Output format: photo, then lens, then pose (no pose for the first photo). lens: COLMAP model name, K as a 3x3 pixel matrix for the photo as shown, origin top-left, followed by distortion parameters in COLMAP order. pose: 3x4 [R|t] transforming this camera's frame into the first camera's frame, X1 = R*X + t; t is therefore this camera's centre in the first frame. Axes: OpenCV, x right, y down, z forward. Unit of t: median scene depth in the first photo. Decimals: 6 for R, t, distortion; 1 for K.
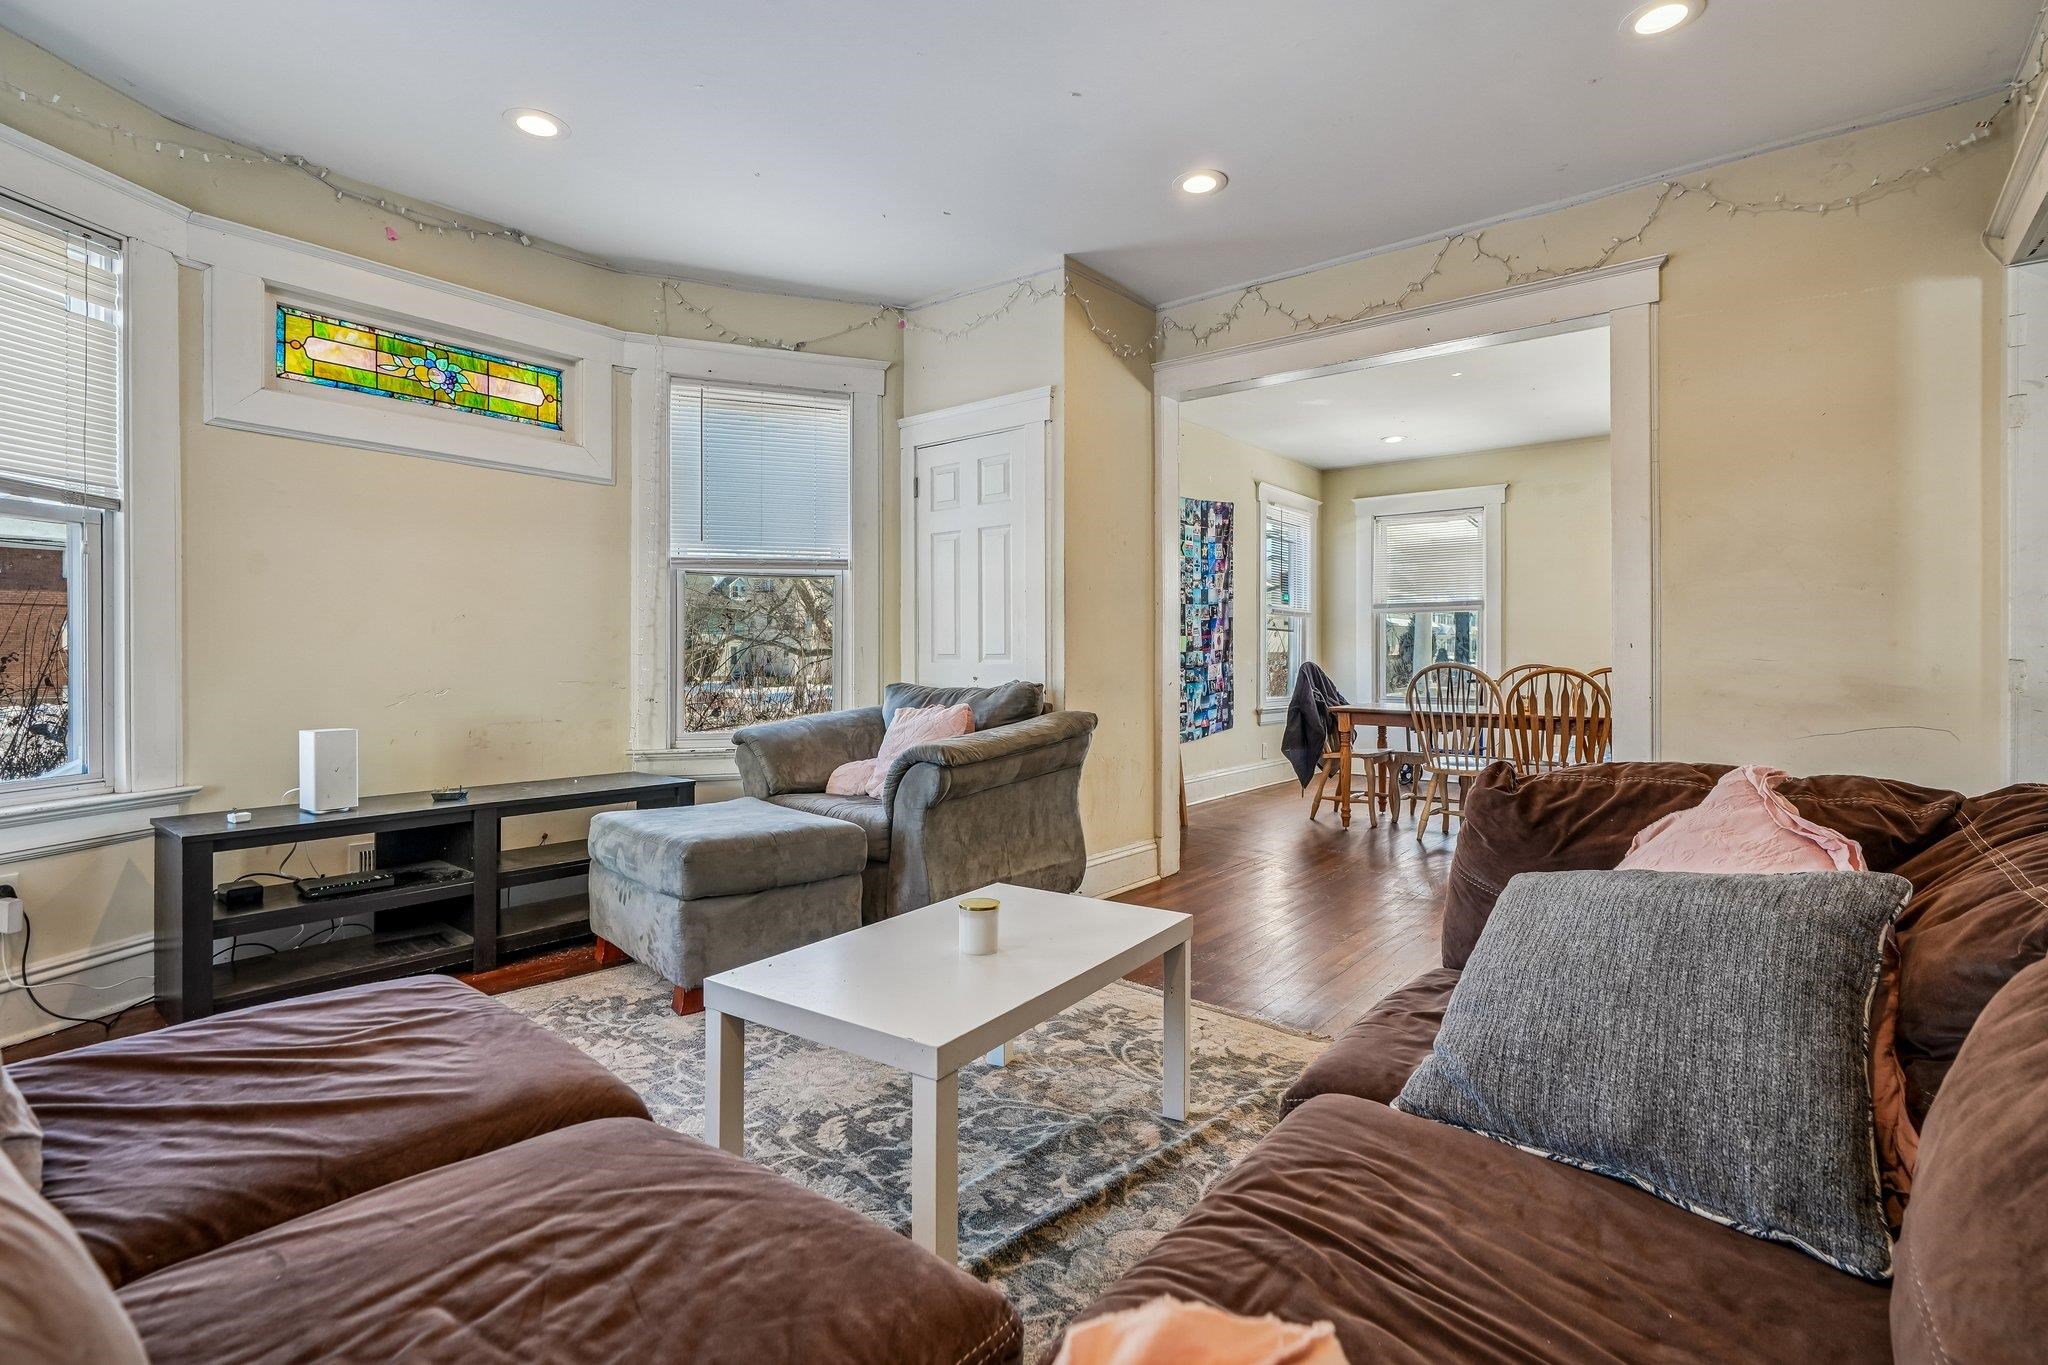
lens RADIAL K [[933.8, 0, 1031.4], [0, 933.8, 681.7], [0, 0, 1]] dist [-0.007625, 0.001361]
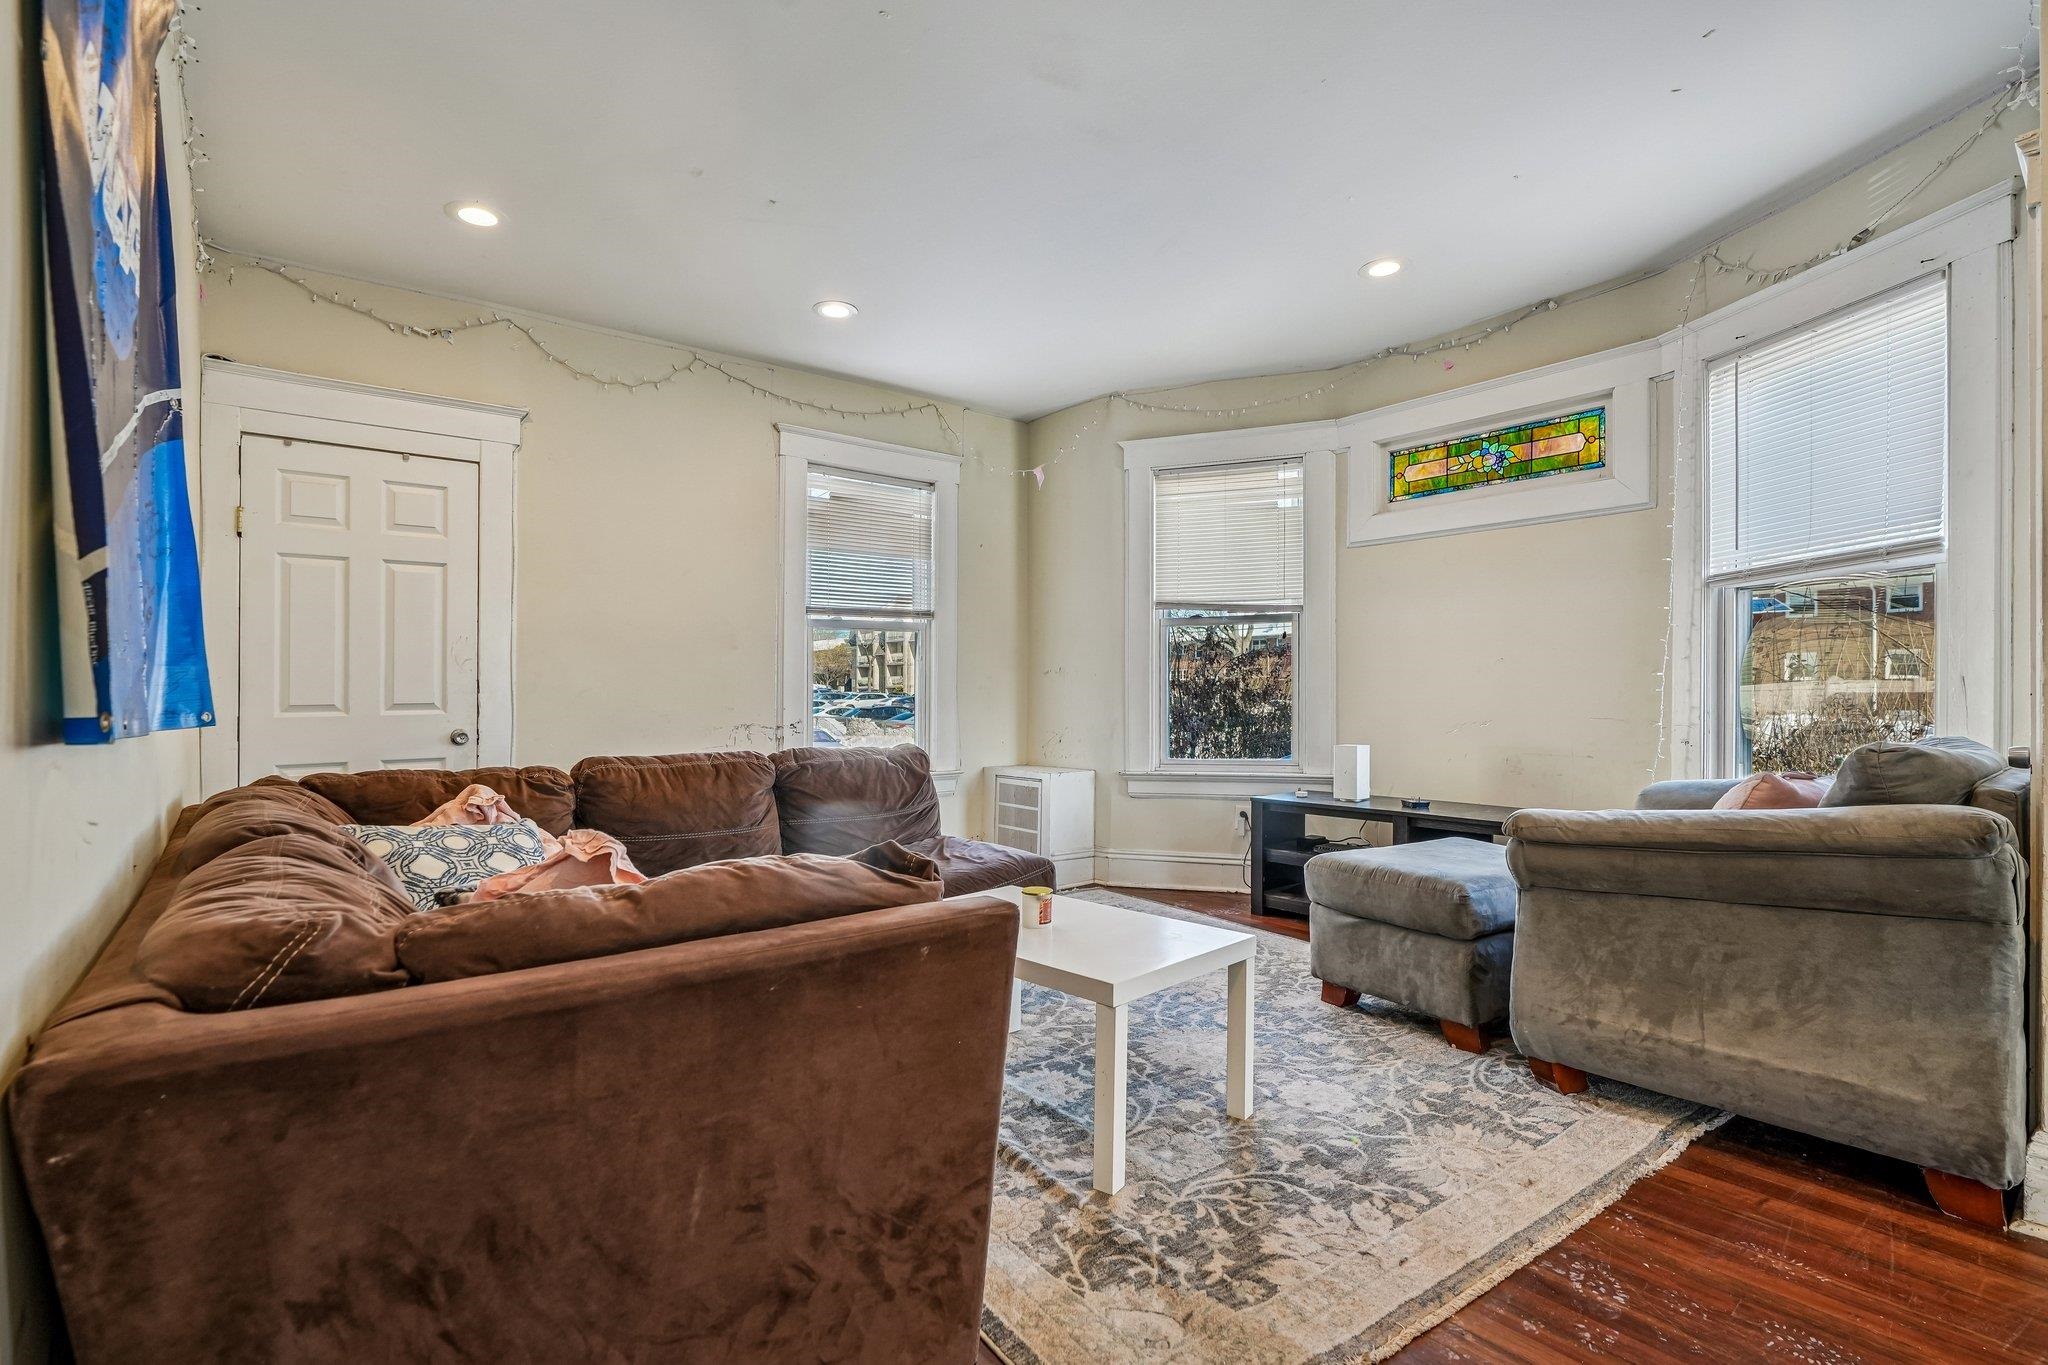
lens RADIAL K [[933.8, 0, 1029.4], [0, 933.8, 696.7], [0, 0, 1]] dist [-0.007625, 0.001361]
pose [[-0.189955, 0.004224, -0.981784, 0.631663], [-0.015783, 0.999848, 0.007355, -0.022343], [0.981666, 0.016893, -0.189859, 0.629034]]
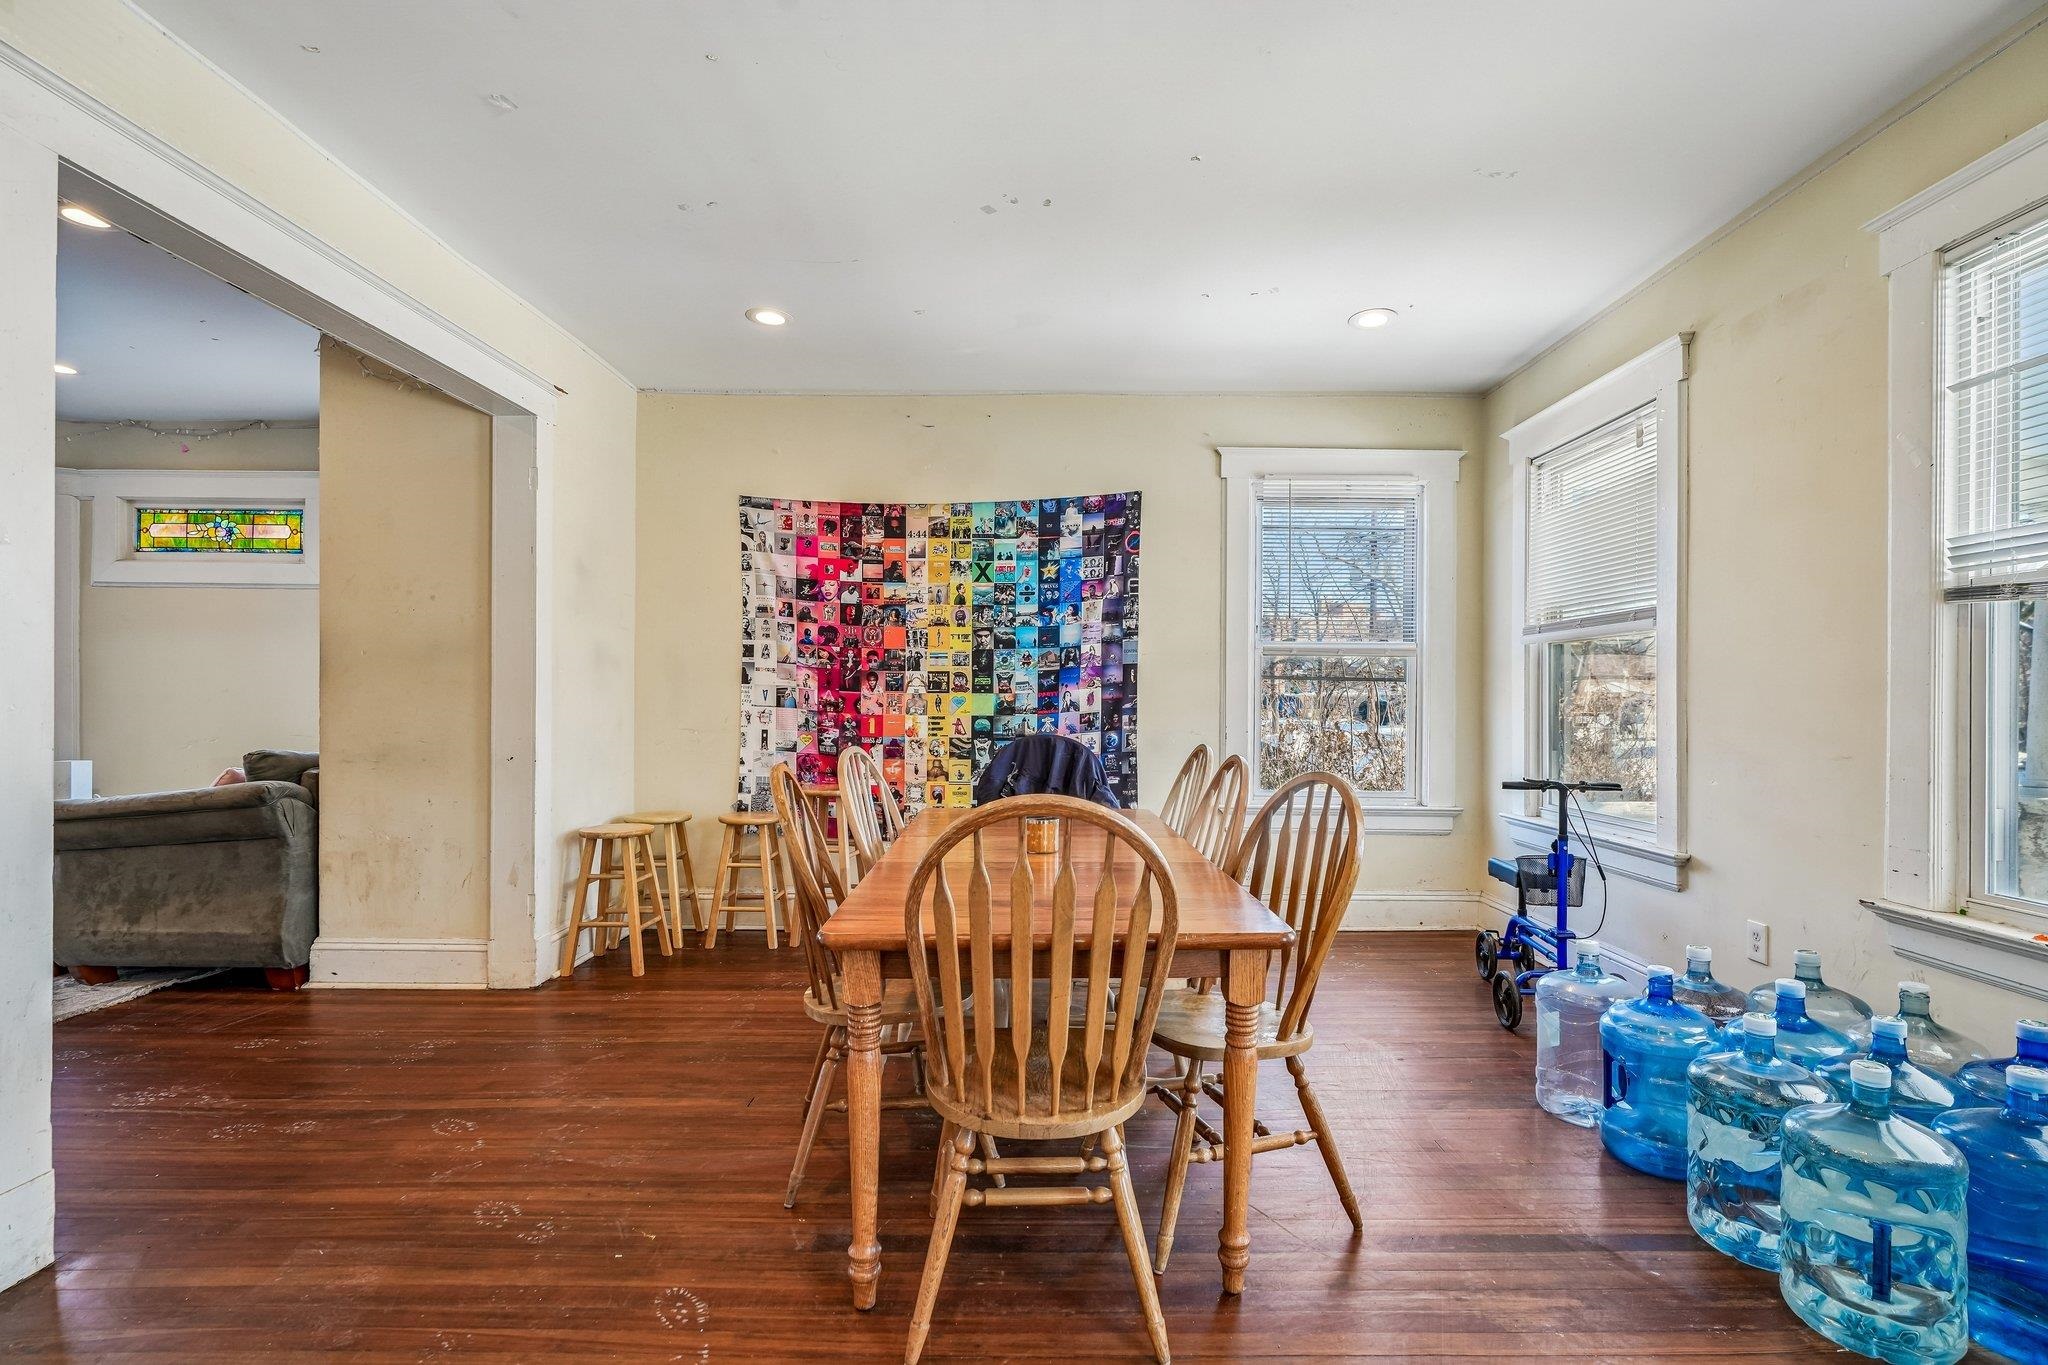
lens RADIAL K [[933.8, 0, 1034.7], [0, 933.8, 722.3], [0, 0, 1]] dist [-0.007625, 0.001361]
pose [[0.642335, 0.016711, -0.766242, 1.330460], [-0.024116, 0.999708, 0.001587, -0.051729], [0.766045, 0.017459, 0.642550, 1.012797]]
